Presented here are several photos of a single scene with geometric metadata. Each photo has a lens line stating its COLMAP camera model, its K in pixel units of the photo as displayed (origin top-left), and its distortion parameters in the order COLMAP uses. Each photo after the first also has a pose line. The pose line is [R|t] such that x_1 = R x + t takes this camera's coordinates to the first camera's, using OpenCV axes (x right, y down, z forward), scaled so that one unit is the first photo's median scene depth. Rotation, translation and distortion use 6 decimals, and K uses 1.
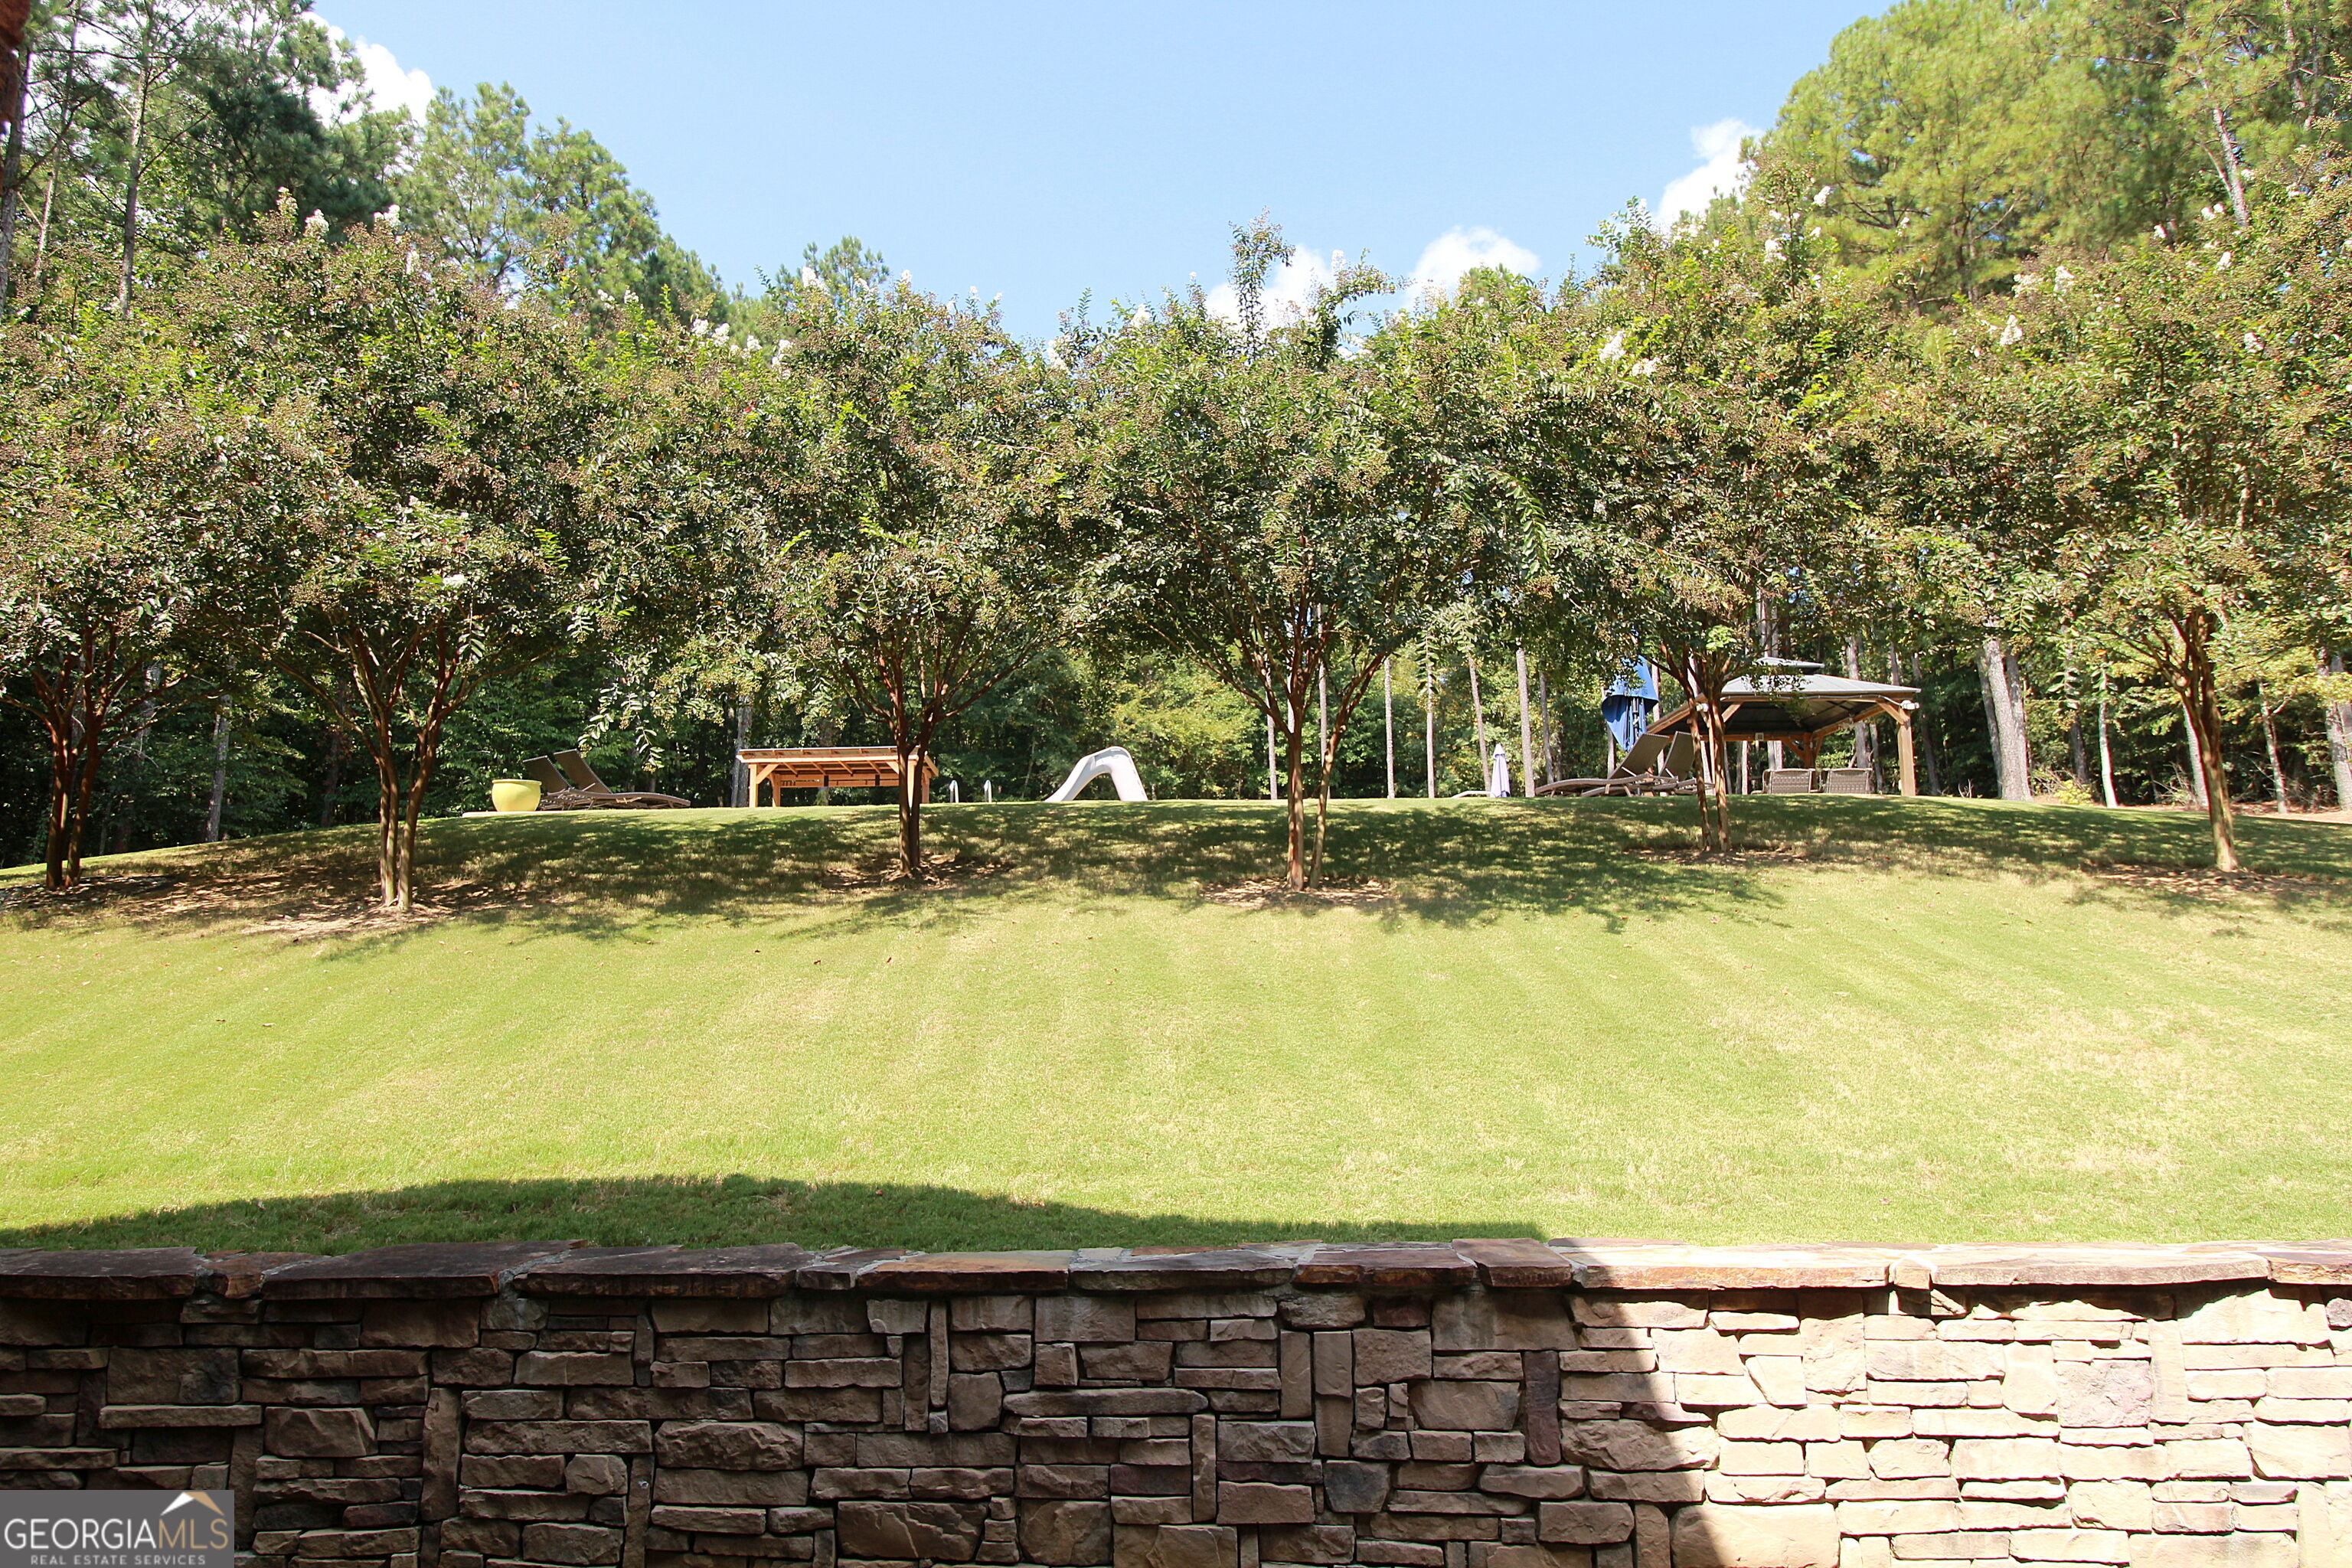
lens RADIAL K [[1448.7, 0, 1176.0], [0, 1448.7, 784.0], [0, 0, 1]] dist [-0.003046, -0.001780]
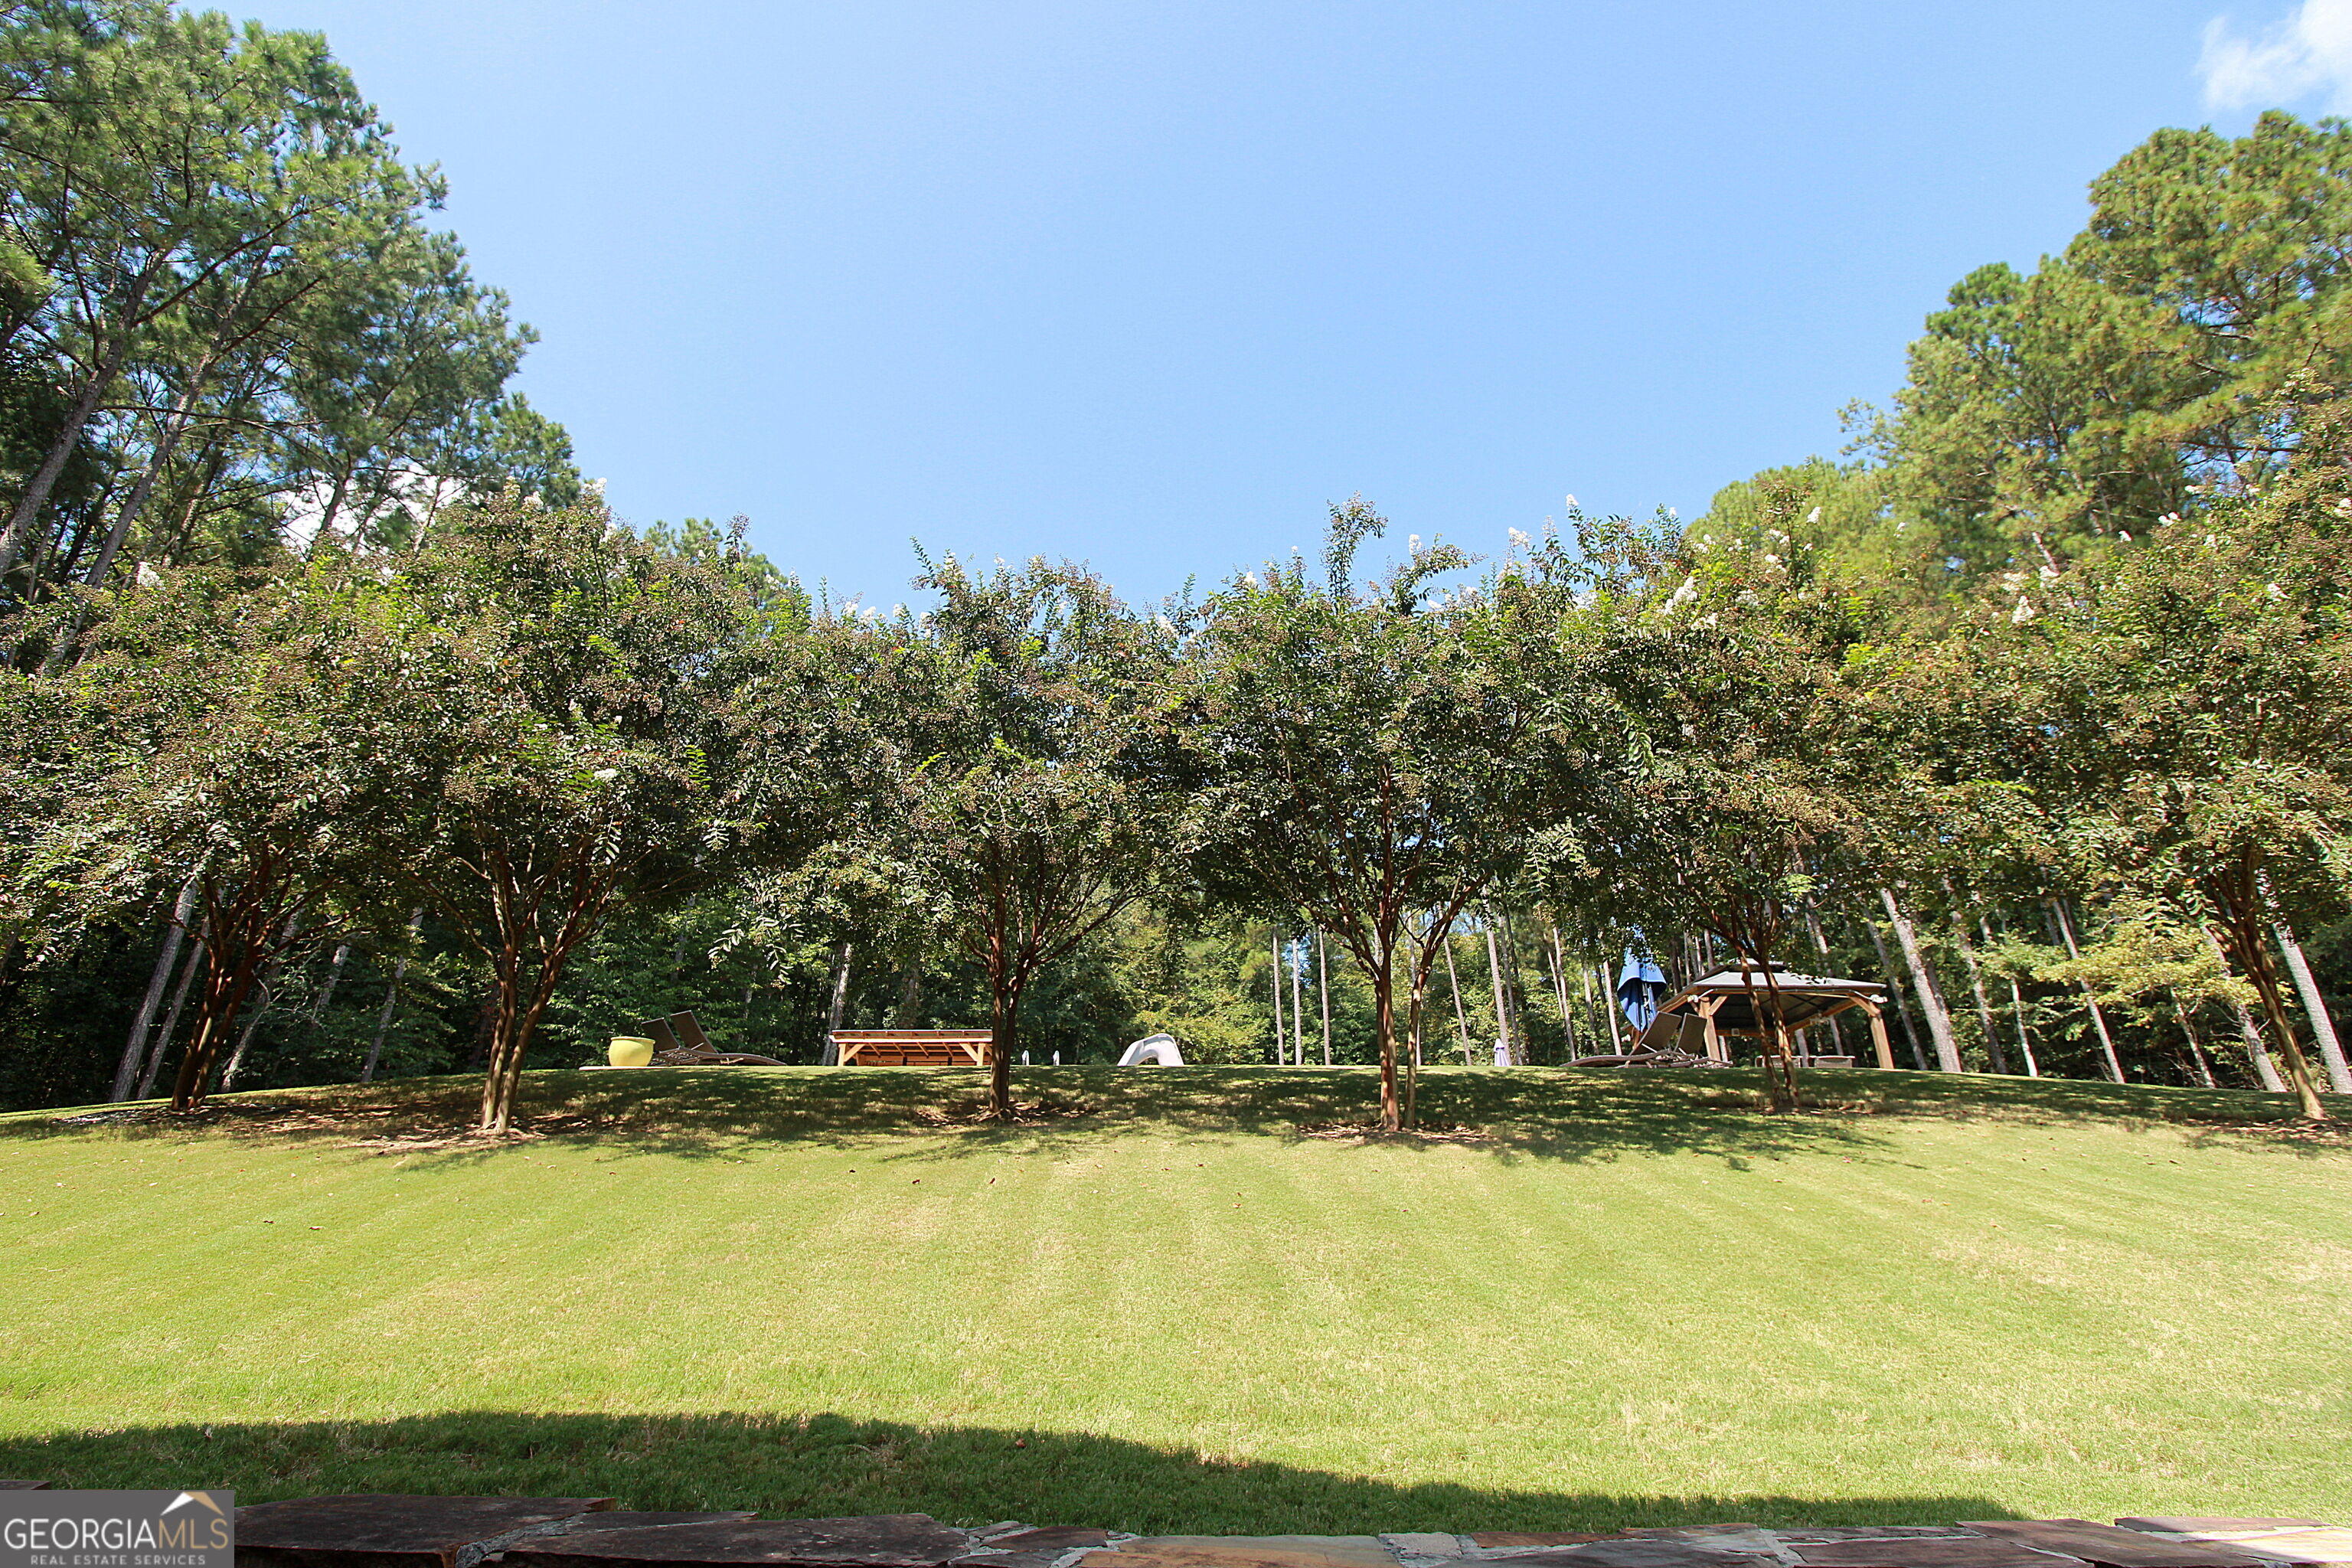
lens RADIAL K [[1152.7, 0, 1174.3], [0, 1152.7, 746.7], [0, 0, 1]] dist [-0.000254, -0.017081]
pose [[0.999800, 0.016696, -0.011027, -0.060642], [-0.019189, 0.956220, -0.292018, 0.053922], [0.005669, 0.292171, 0.956349, 0.161090]]
